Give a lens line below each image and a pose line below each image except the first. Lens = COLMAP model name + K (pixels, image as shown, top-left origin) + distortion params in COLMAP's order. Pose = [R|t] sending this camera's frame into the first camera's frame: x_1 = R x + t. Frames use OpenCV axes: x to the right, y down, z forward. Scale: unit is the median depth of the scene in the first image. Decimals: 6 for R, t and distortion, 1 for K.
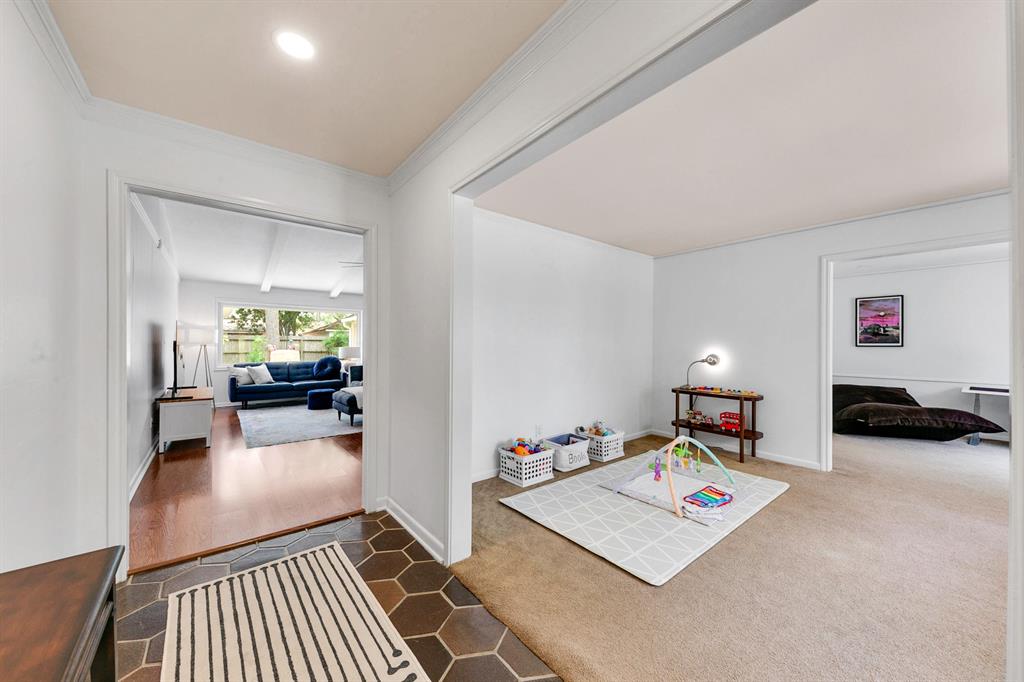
lens RADIAL K [[370.6, 0, 512.0], [0, 370.6, 341.0], [0, 0, 1]] dist [0.000725, 0.000090]
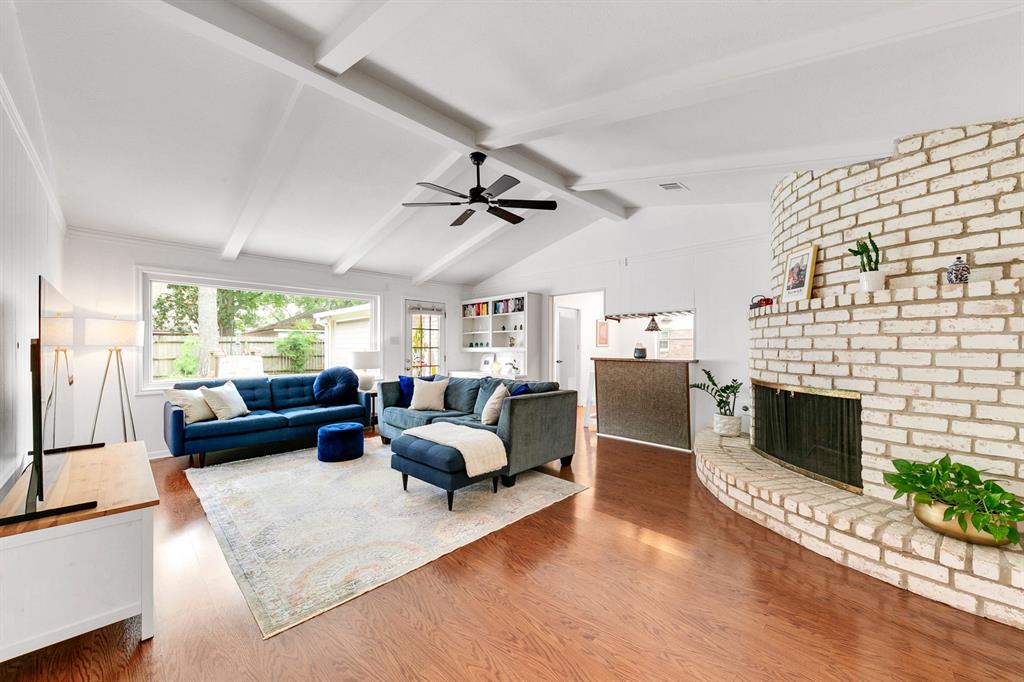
lens RADIAL K [[386.6, 0, 512.0], [0, 386.6, 341.0], [0, 0, 1]] dist [-0.000747, -0.000207]
pose [[0.993004, -0.003720, 0.118022, -0.306553], [0.004199, 0.999984, -0.003808, 0.002606], [-0.118006, 0.004277, 0.993004, 0.352478]]
